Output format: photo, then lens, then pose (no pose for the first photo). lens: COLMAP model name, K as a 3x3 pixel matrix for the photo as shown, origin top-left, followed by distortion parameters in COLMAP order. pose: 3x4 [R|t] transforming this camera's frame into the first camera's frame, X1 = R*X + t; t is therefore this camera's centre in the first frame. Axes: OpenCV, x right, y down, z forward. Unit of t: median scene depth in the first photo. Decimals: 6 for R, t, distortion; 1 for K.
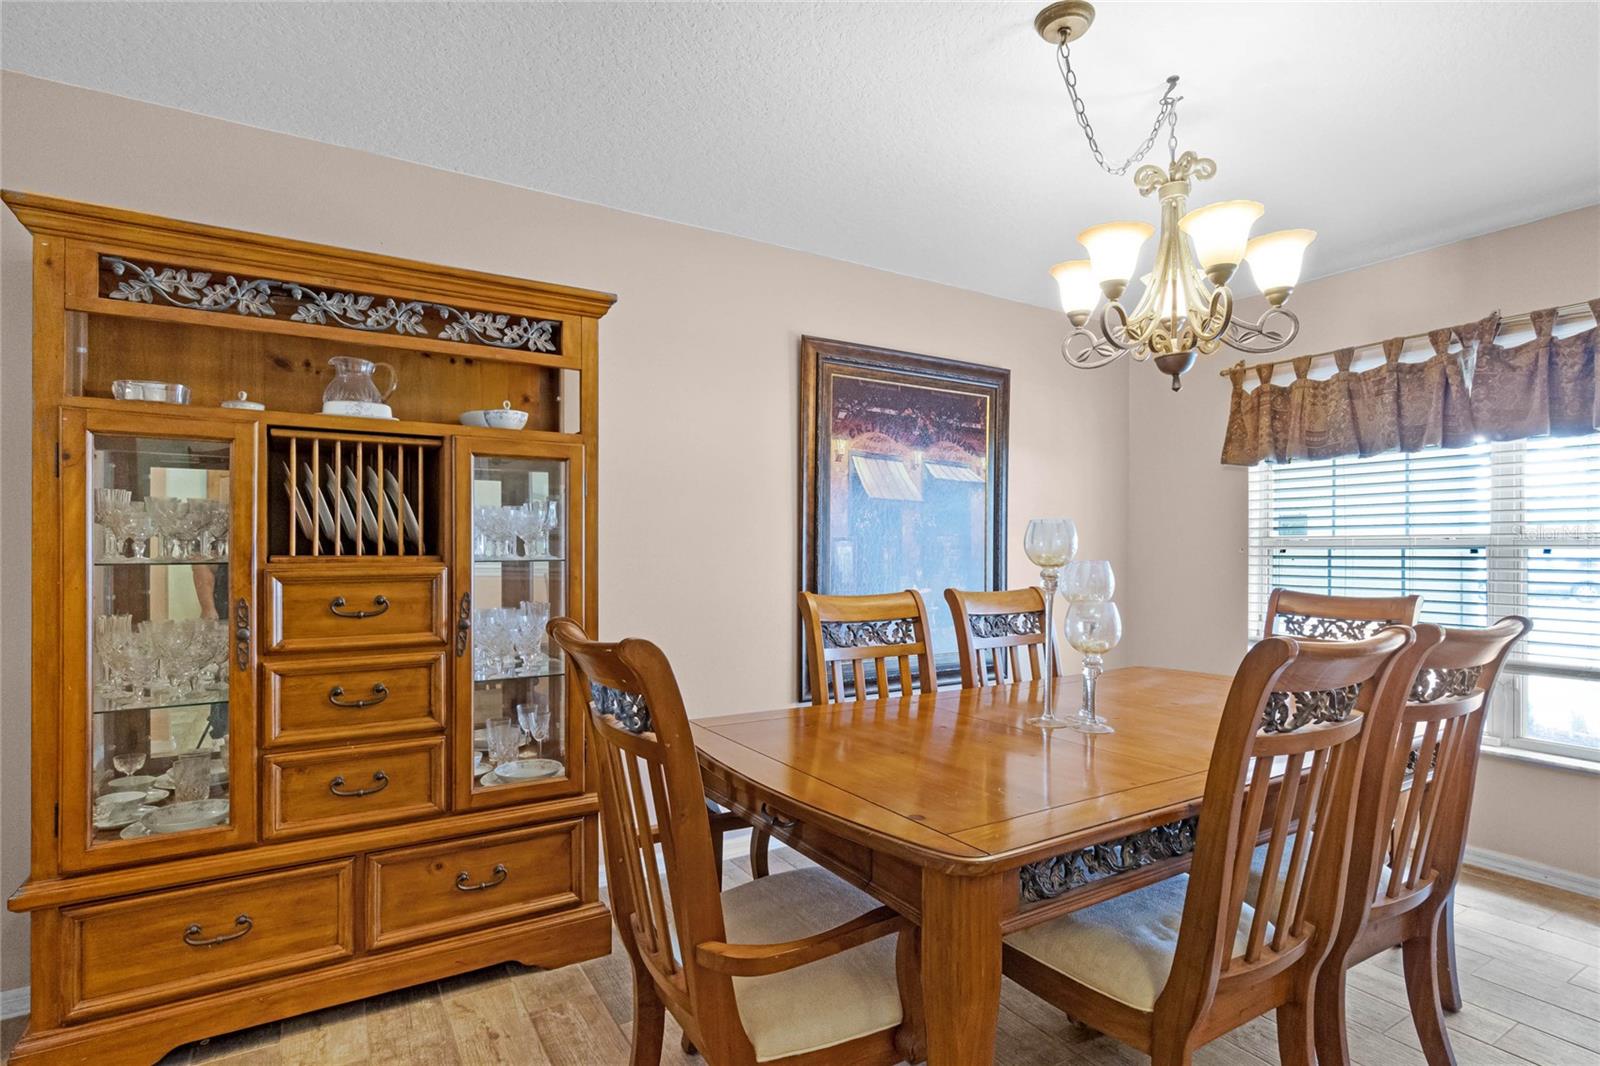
lens RADIAL K [[800.4, 0, 796.9], [0, 800.4, 537.5], [0, 0, 1]] dist [-0.004961, -0.001081]
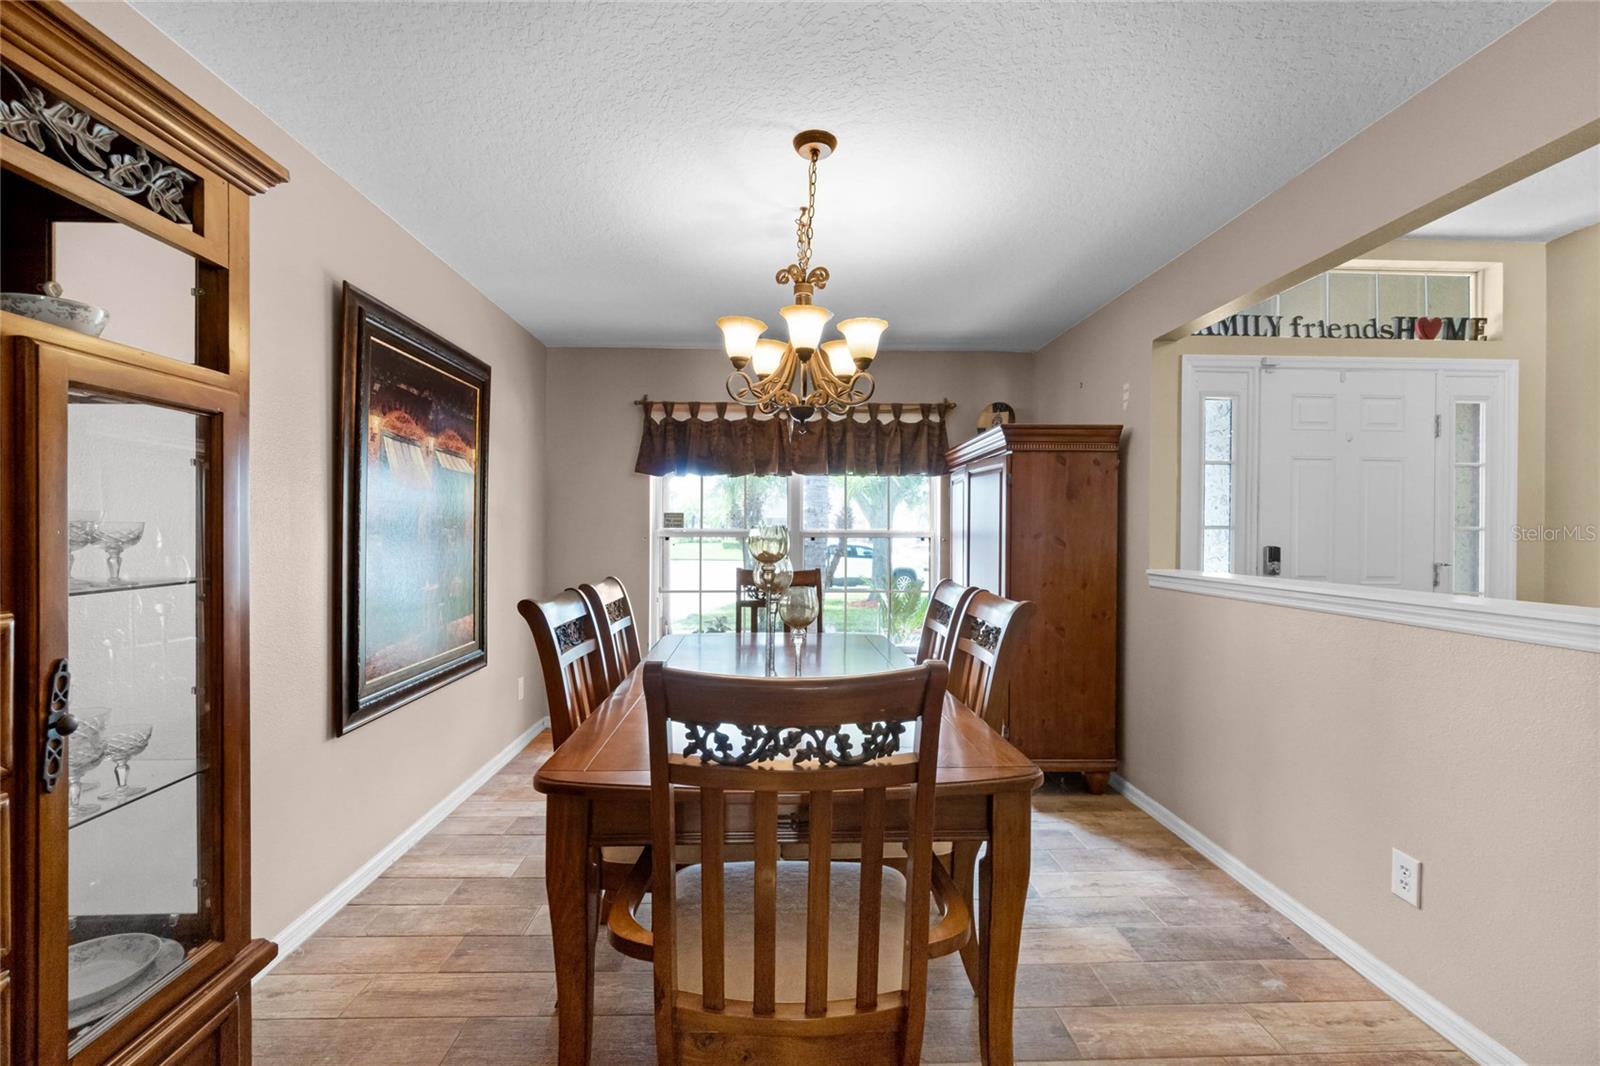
lens RADIAL K [[685.8, 0, 797.4], [0, 685.8, 531.3], [0, 0, 1]] dist [-0.012852, 0.002044]
pose [[0.489854, -0.003635, 0.871797, -0.355319], [-0.015202, 0.999804, 0.012711, -0.016081], [-0.871672, -0.019479, 0.489703, 0.253402]]
